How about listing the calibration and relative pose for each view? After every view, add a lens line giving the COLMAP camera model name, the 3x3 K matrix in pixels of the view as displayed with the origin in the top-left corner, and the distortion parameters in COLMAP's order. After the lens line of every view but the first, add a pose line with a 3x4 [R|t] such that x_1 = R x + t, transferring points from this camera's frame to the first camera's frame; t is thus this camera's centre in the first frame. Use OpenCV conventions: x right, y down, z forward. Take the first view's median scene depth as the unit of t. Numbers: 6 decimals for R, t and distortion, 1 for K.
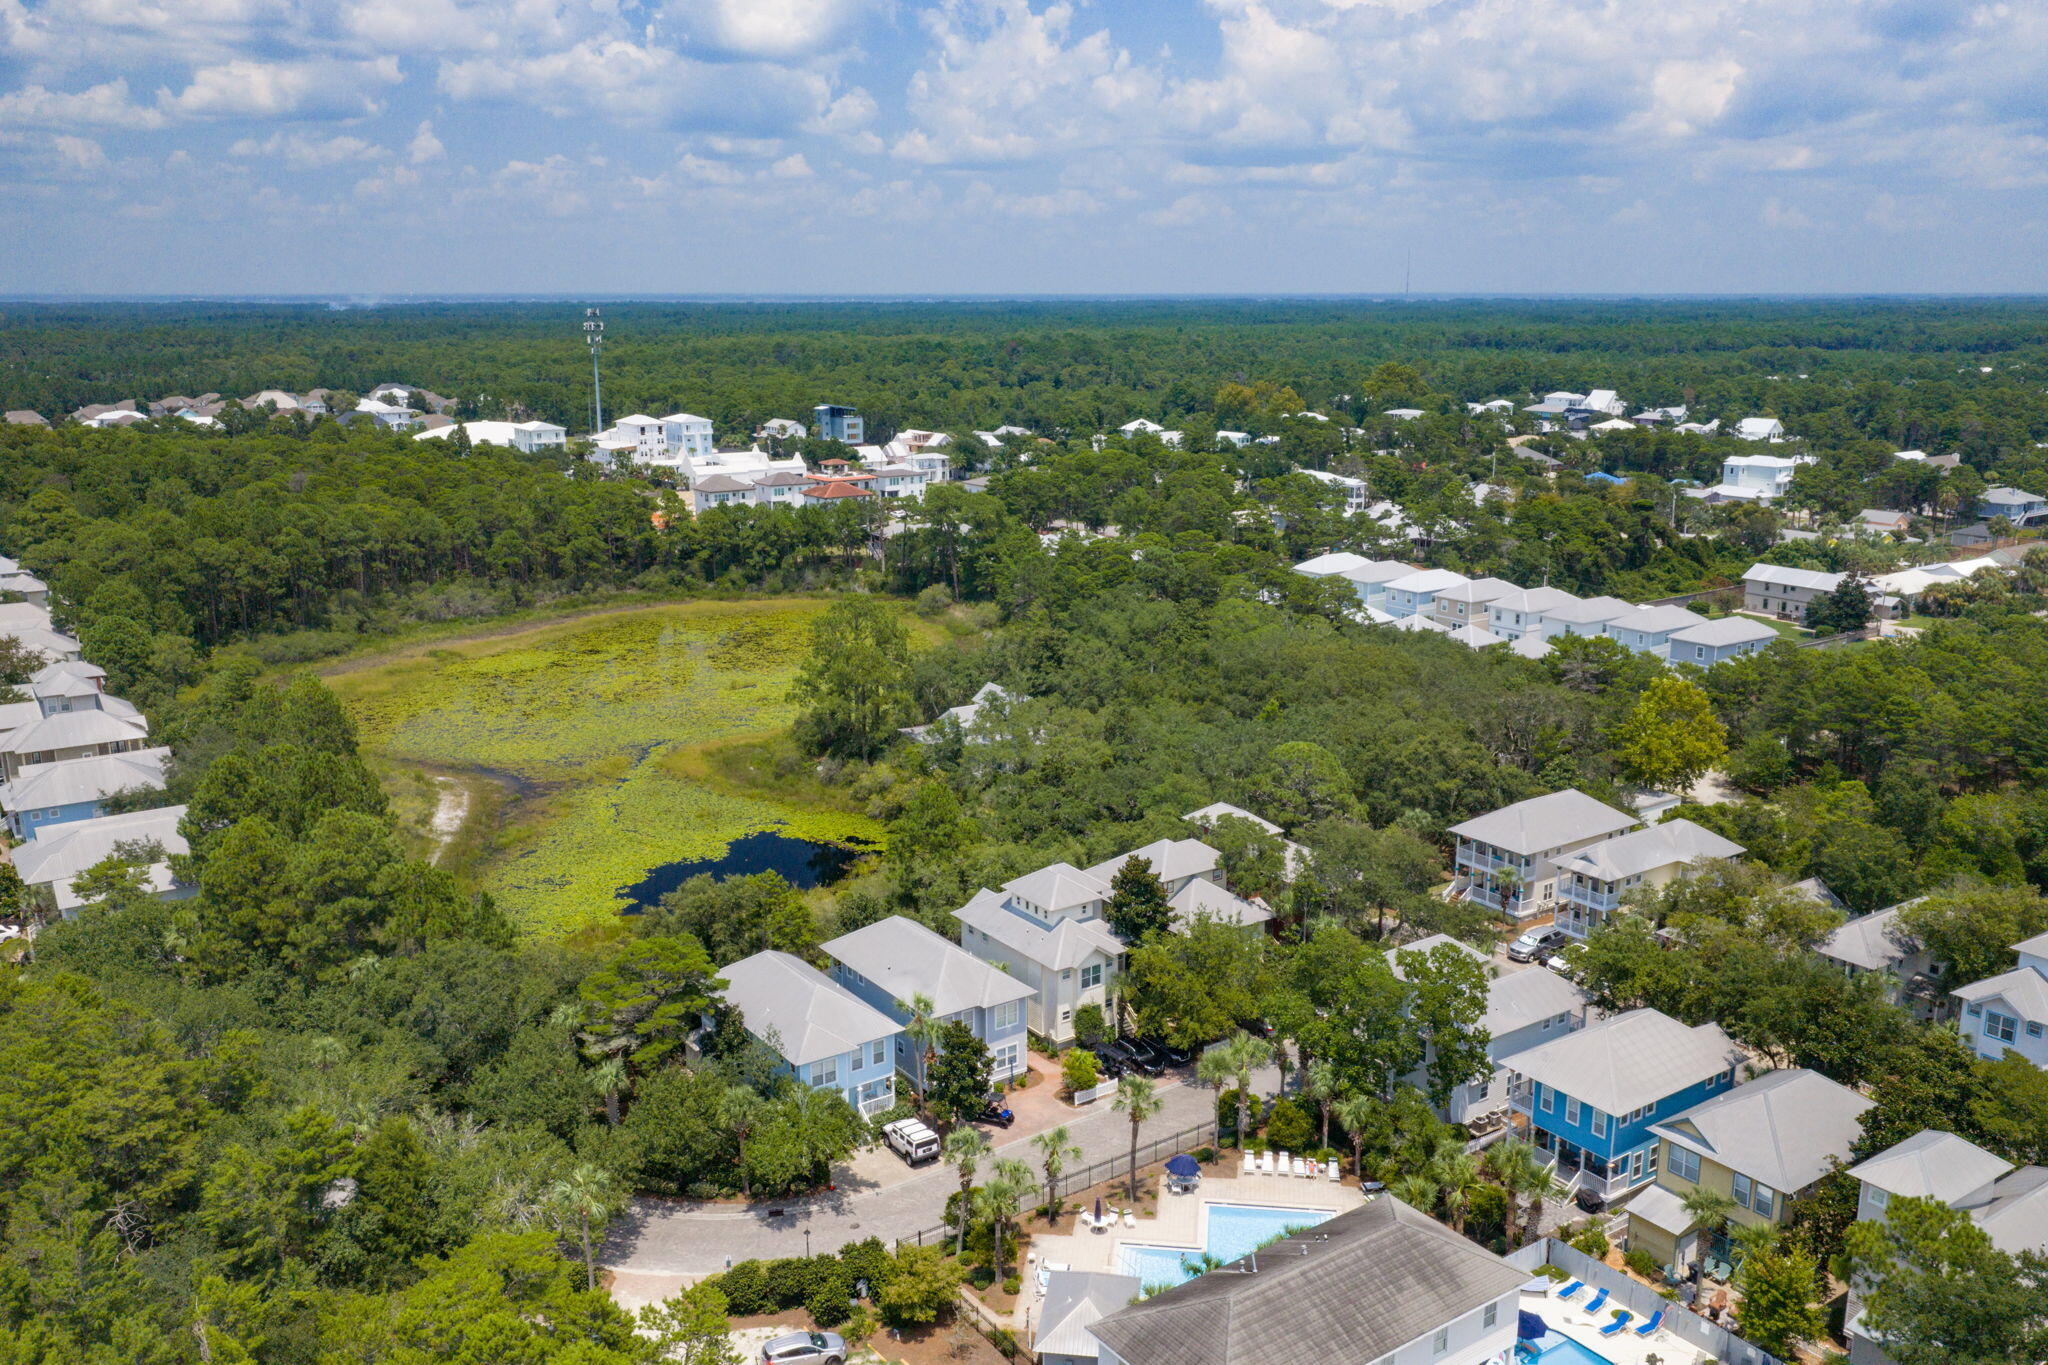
lens RADIAL K [[1689.0, 0, 1028.0], [0, 1689.0, 687.1], [0, 0, 1]] dist [0.013507, -0.015744]
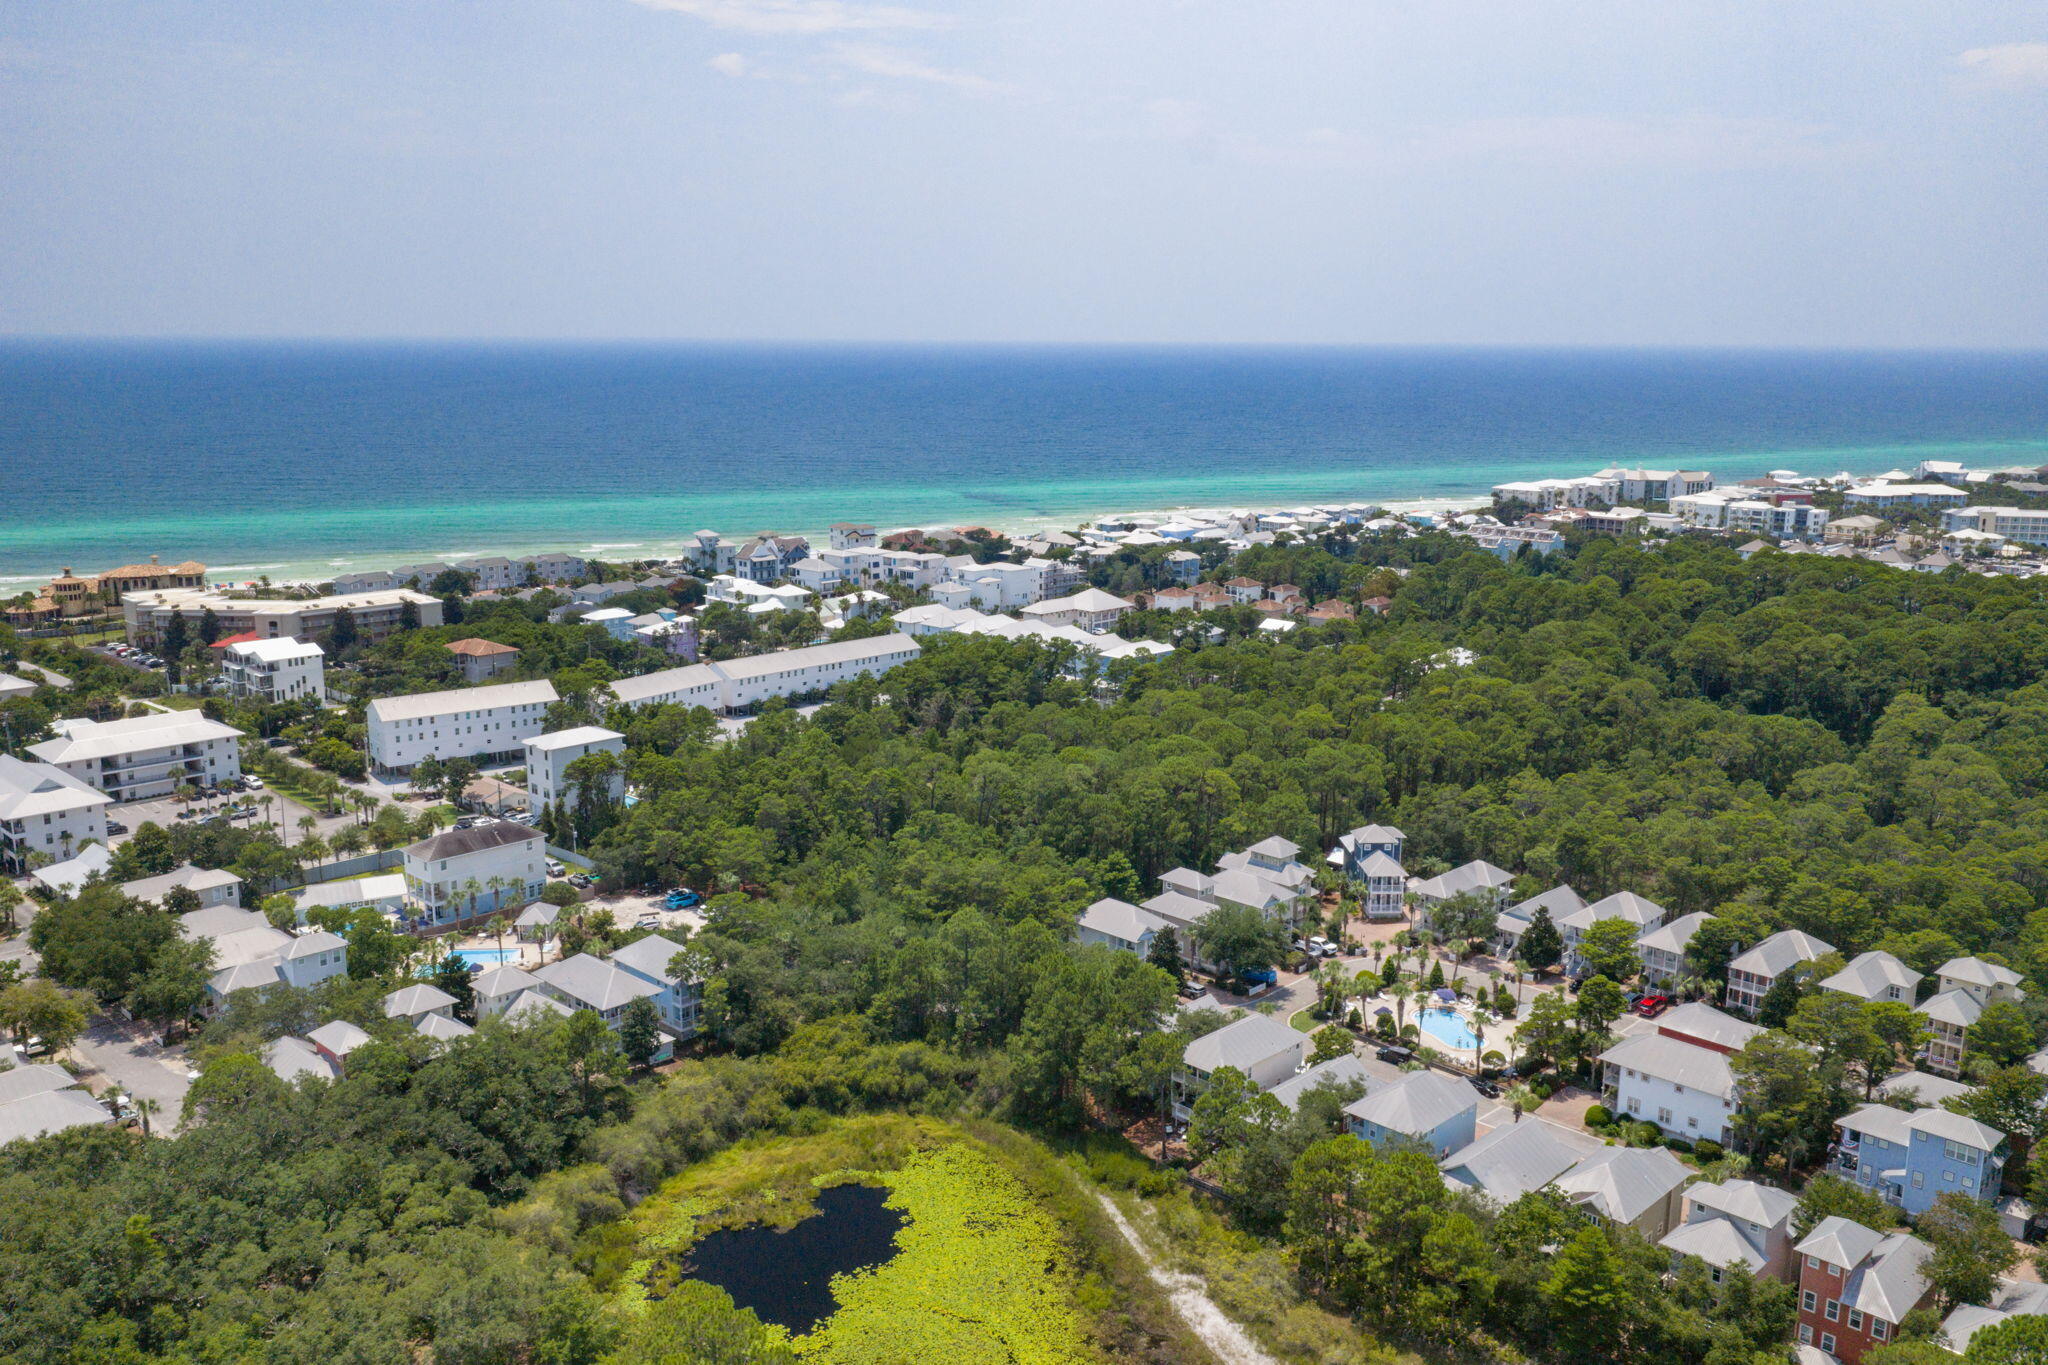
lens RADIAL K [[1689.0, 0, 1028.0], [0, 1689.0, 687.1], [0, 0, 1]] dist [0.013507, -0.015744]
pose [[-0.983171, 0.030647, -0.180096, -0.162845], [-0.048678, 0.906238, 0.419956, -0.719803], [0.176081, 0.421656, -0.889495, 2.122893]]
